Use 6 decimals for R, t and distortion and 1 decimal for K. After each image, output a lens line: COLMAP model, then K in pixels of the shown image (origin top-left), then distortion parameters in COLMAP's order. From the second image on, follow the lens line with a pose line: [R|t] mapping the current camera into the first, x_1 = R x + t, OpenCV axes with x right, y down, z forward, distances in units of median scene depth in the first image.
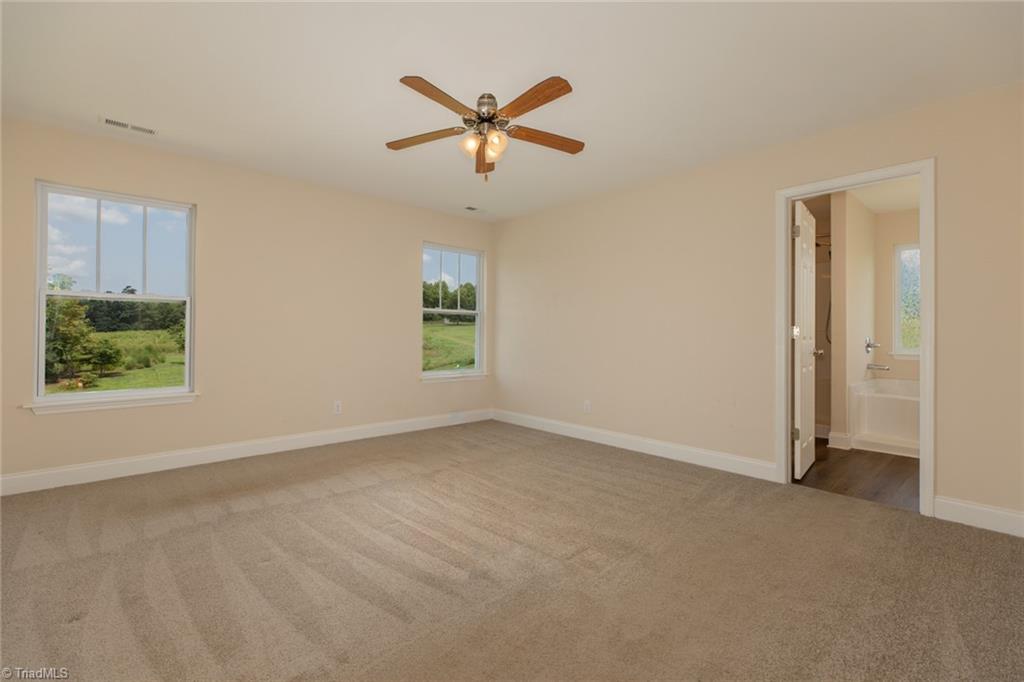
lens RADIAL K [[460.9, 0, 515.0], [0, 460.9, 334.7], [0, 0, 1]] dist [0.008392, -0.000309]
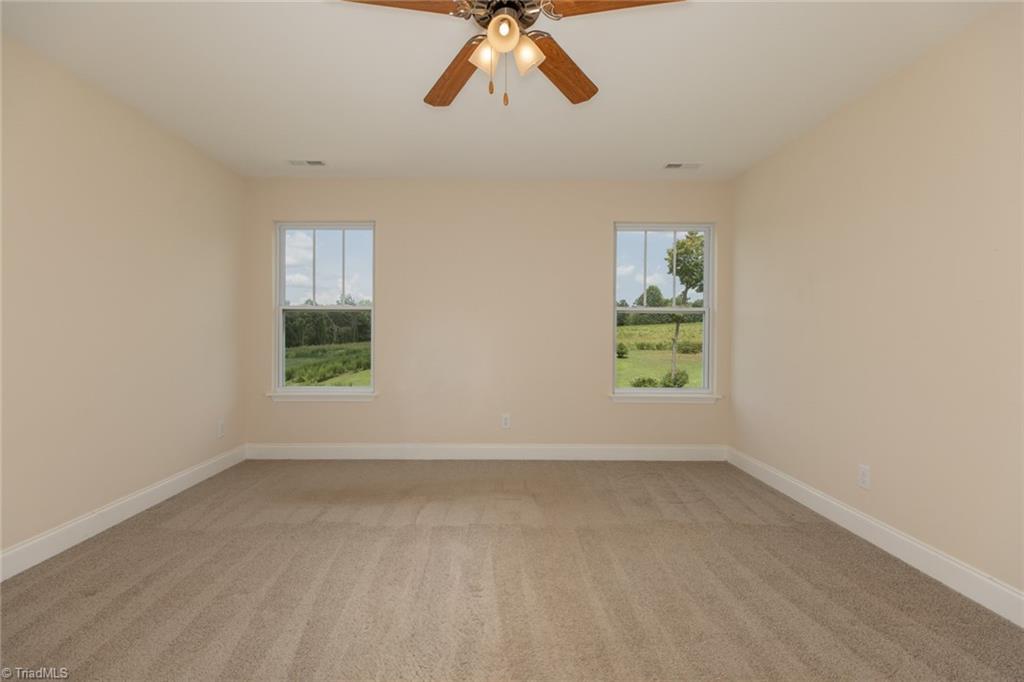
lens RADIAL K [[460.9, 0, 515.2], [0, 460.9, 334.4], [0, 0, 1]] dist [0.008392, -0.000309]
pose [[0.737948, -0.000127, -0.674858, 0.308916], [-0.000821, 0.999999, -0.001086, -0.014016], [0.674858, 0.001356, 0.737947, 0.446560]]
